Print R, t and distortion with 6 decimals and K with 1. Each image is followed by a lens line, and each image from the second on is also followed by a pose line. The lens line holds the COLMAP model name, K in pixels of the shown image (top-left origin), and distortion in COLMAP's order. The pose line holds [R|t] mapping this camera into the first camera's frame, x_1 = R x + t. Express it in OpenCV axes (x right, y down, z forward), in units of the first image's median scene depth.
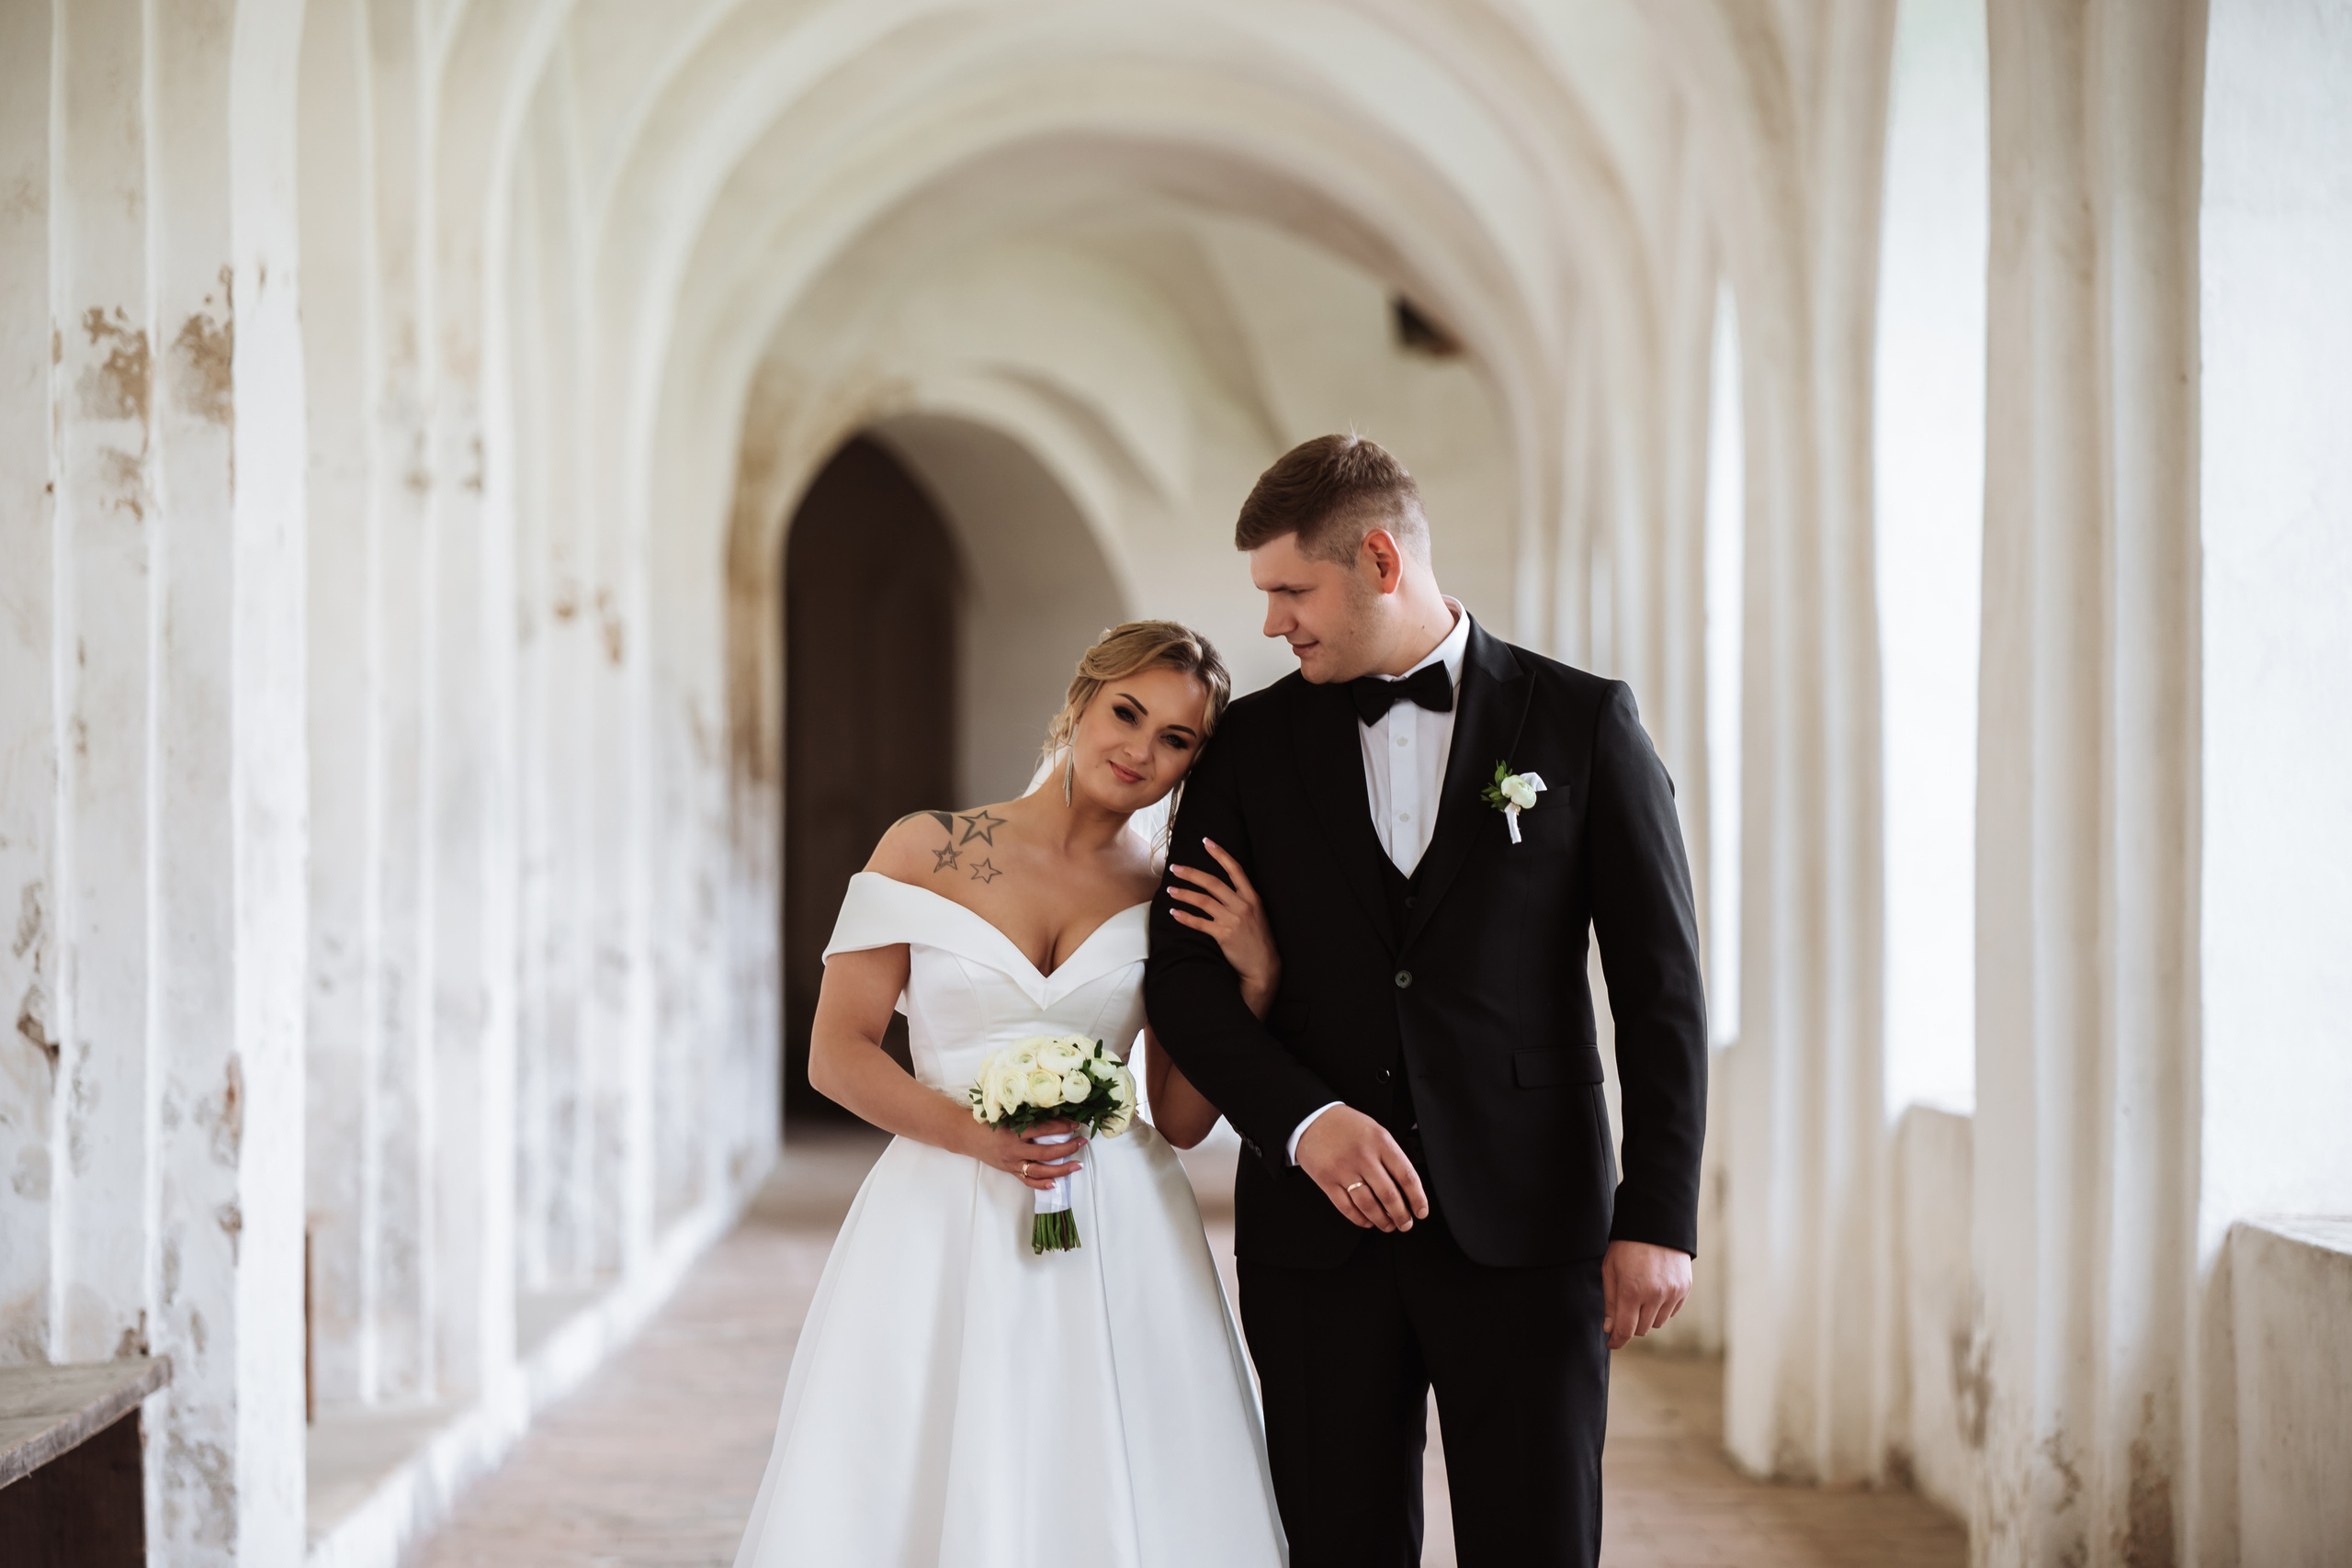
lens RADIAL K [[9433.5, 0, 1176.0], [0, 9433.5, 784.0], [0, 0, 1]] dist [1.015989, -0.019062]
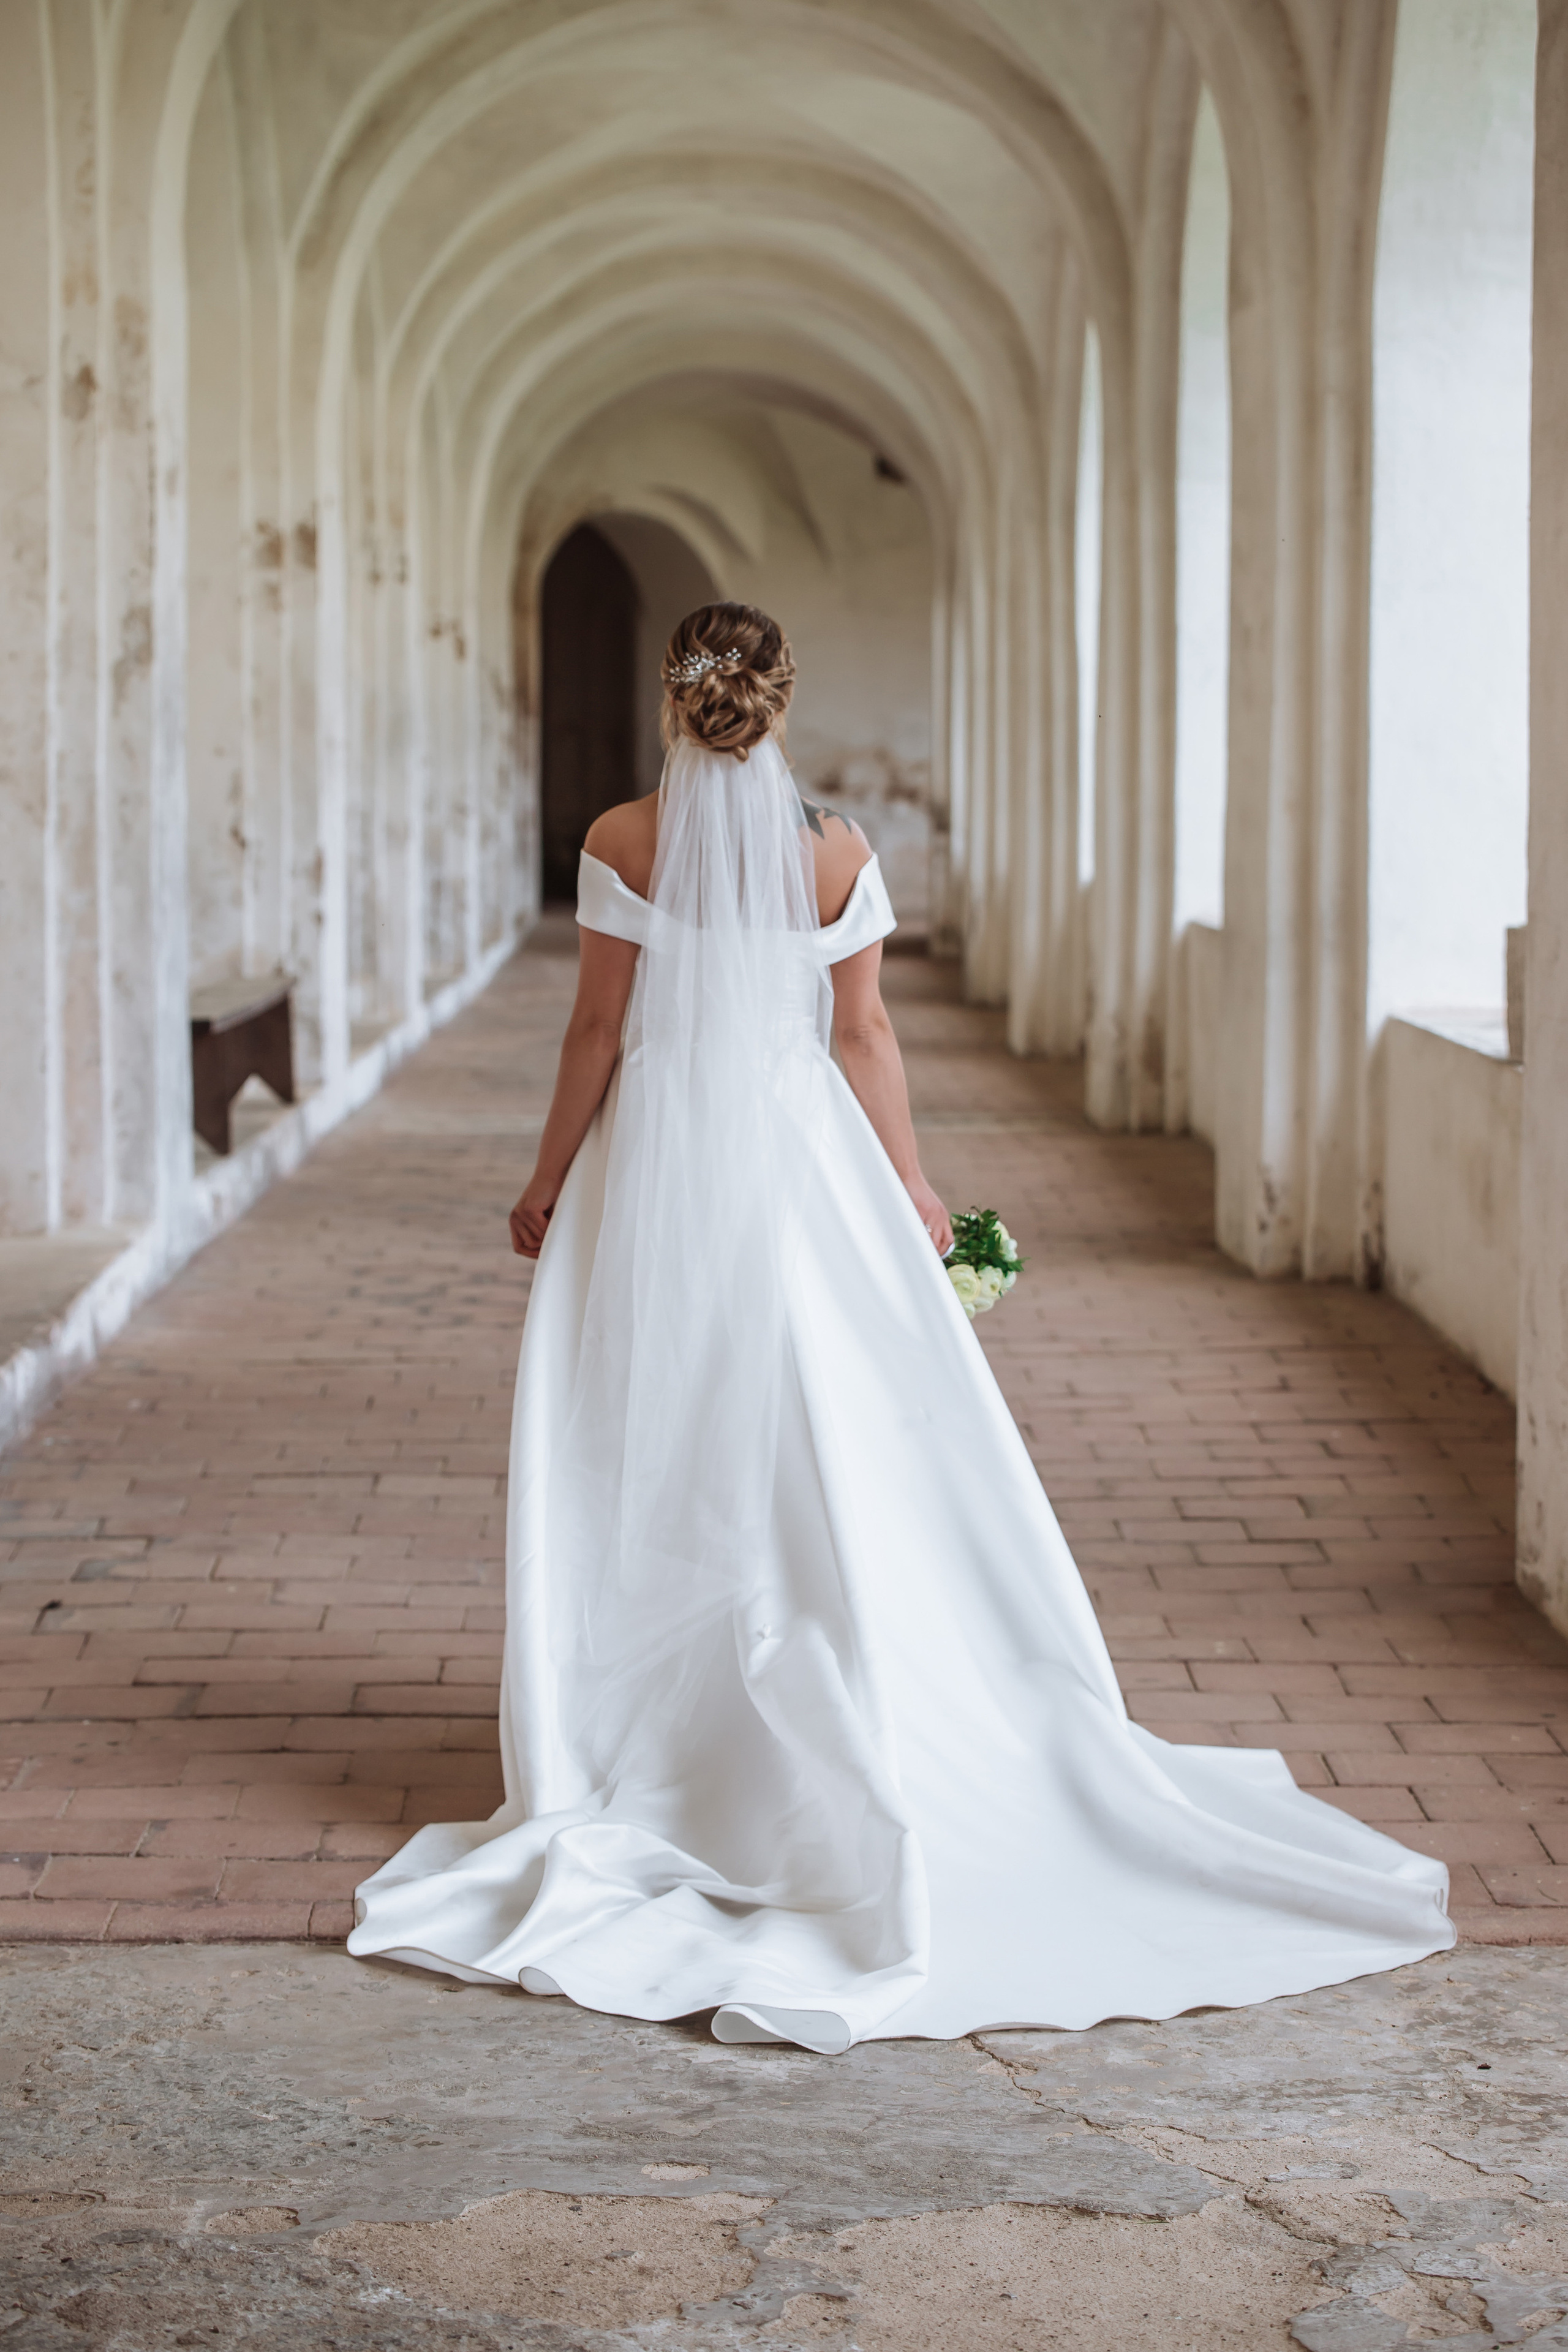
lens RADIAL K [[5370.8, 0, 784.0], [0, 5370.8, 1176.0], [0, 0, 1]] dist [-0.101513, -0.212661]
pose [[0.999991, -0.000161, 0.004272, 0.004381], [-0.000207, 0.996305, 0.085880, -0.002063], [-0.004270, -0.085880, 0.996296, -0.177181]]
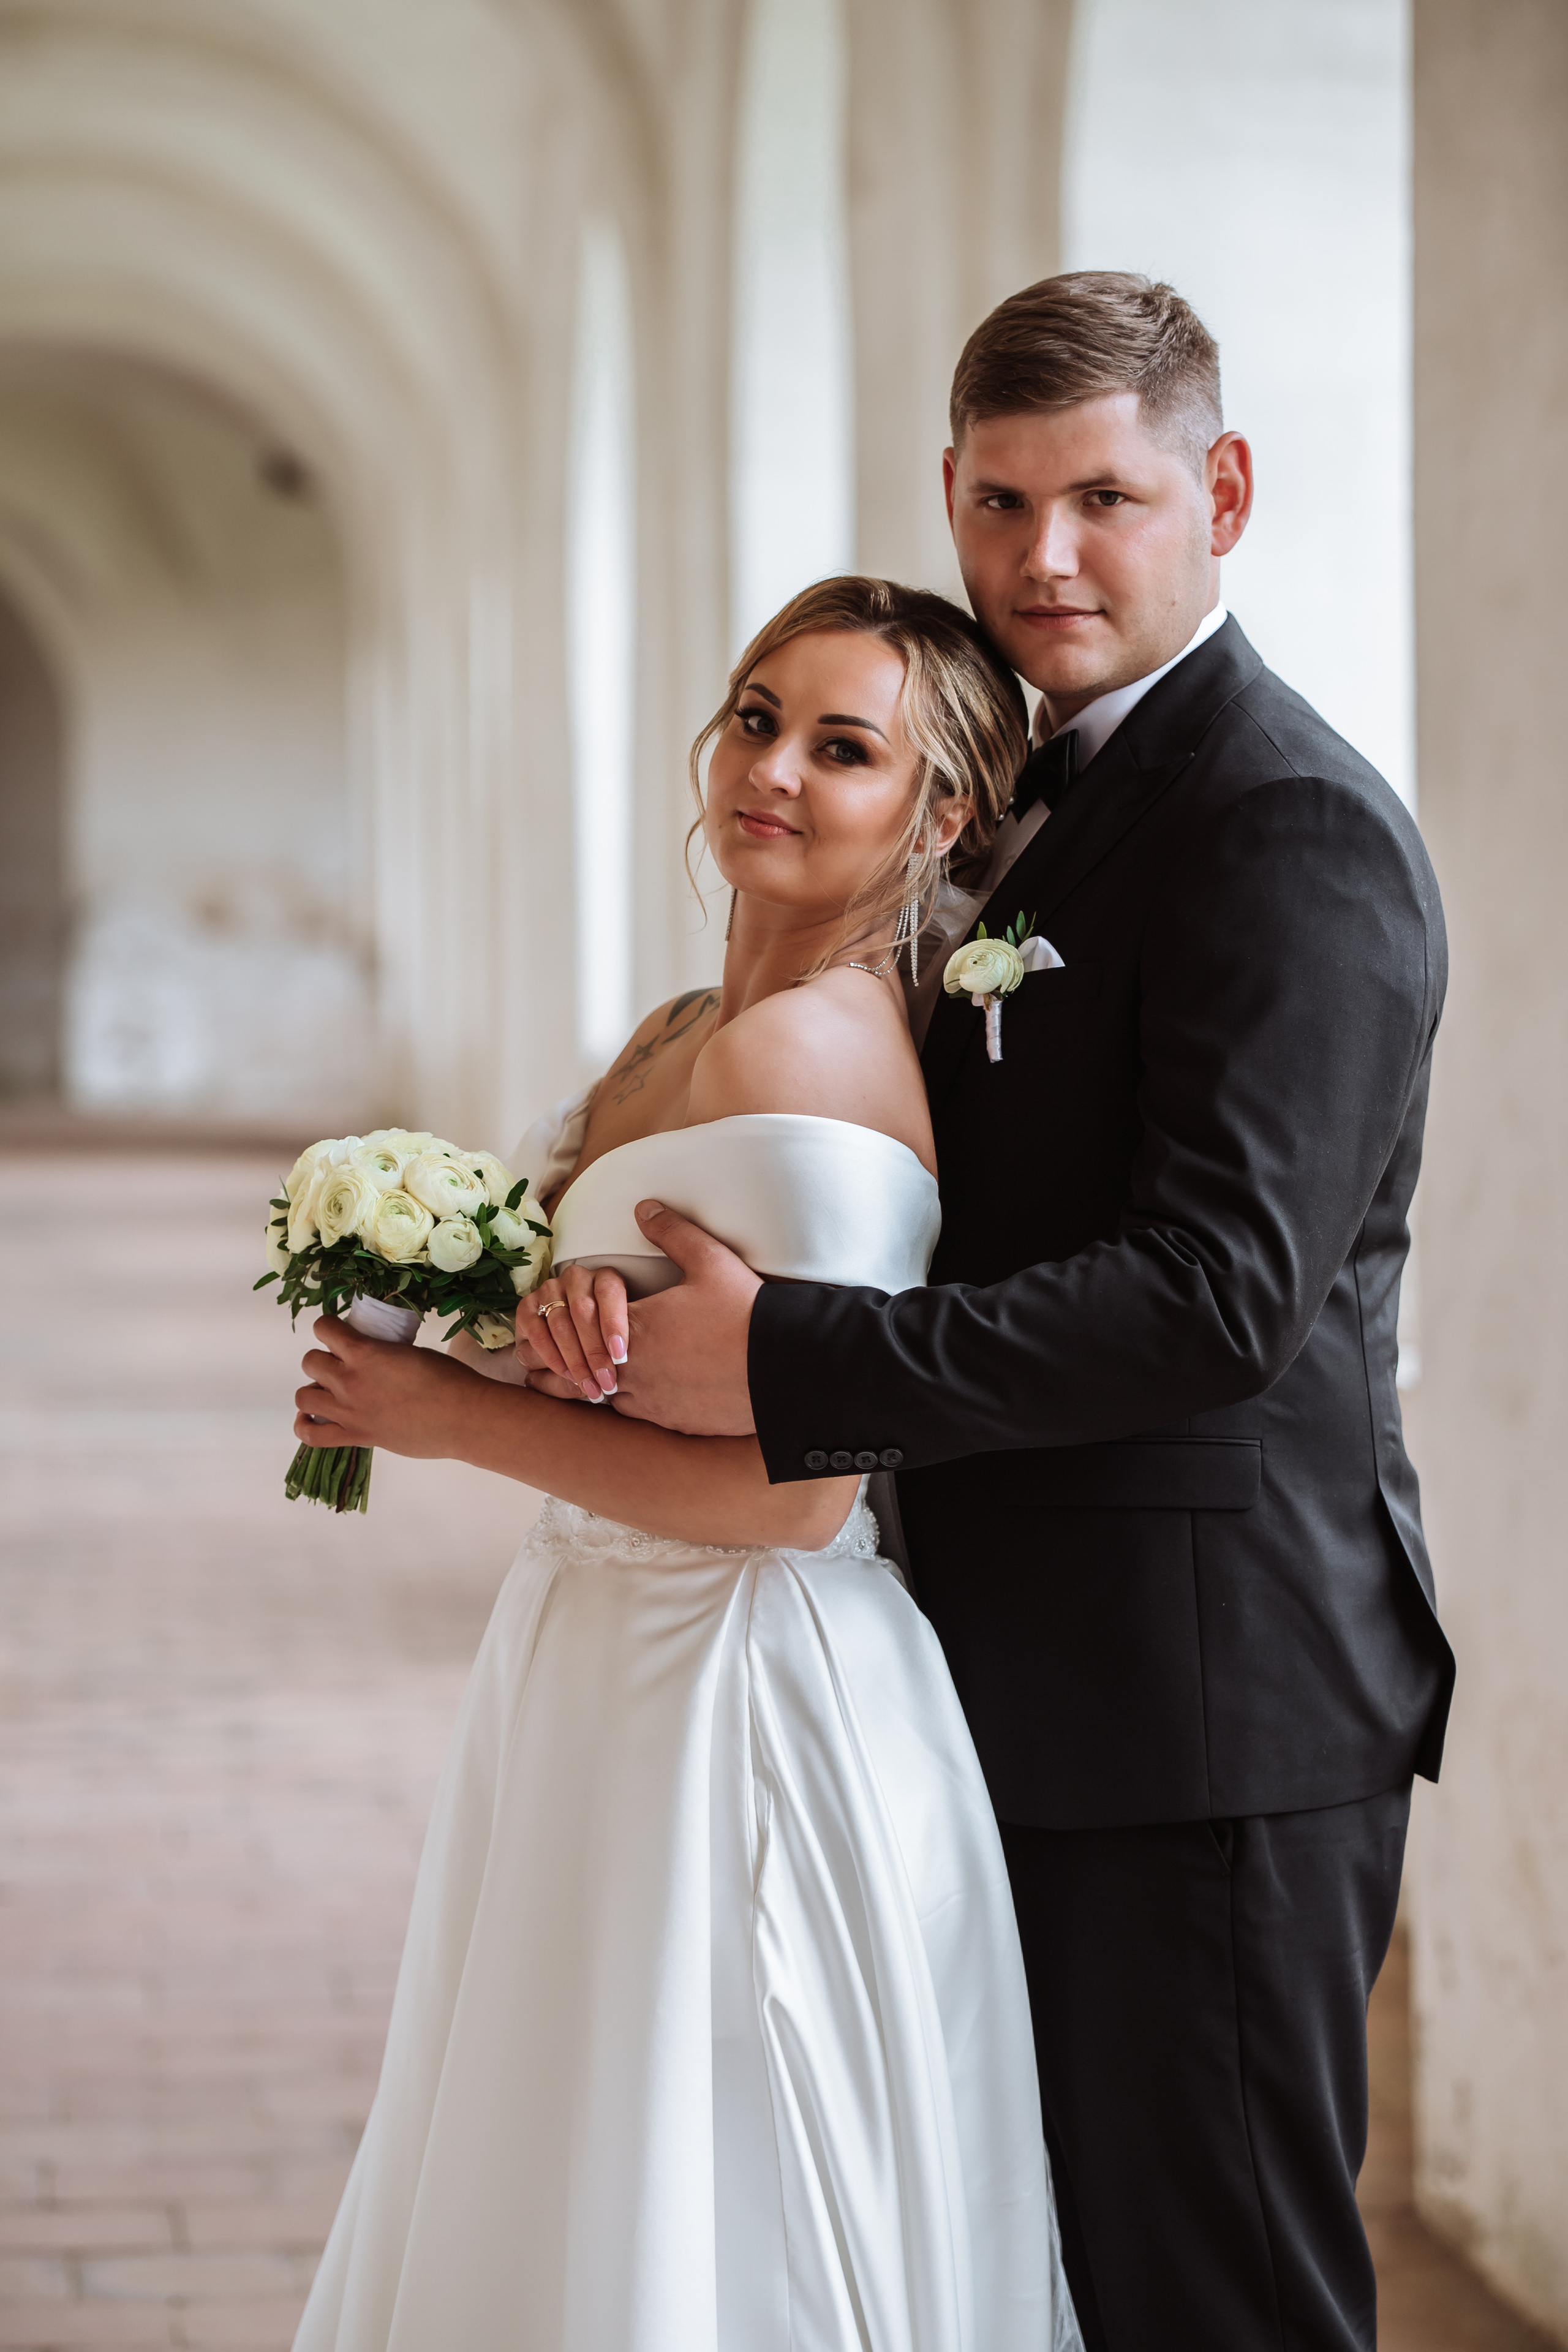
lens RADIAL K [[7449.7, 0, 784.0], [0, 7449.7, 1176.0], [0, 0, 1]] dist [0.015447, -0.034128]
pose [[0.995872, -0.010291, 0.090187, 0.001901], [0.005929, 0.998806, 0.048495, -0.001966], [-0.090579, -0.047760, 0.994743, -0.133826]]
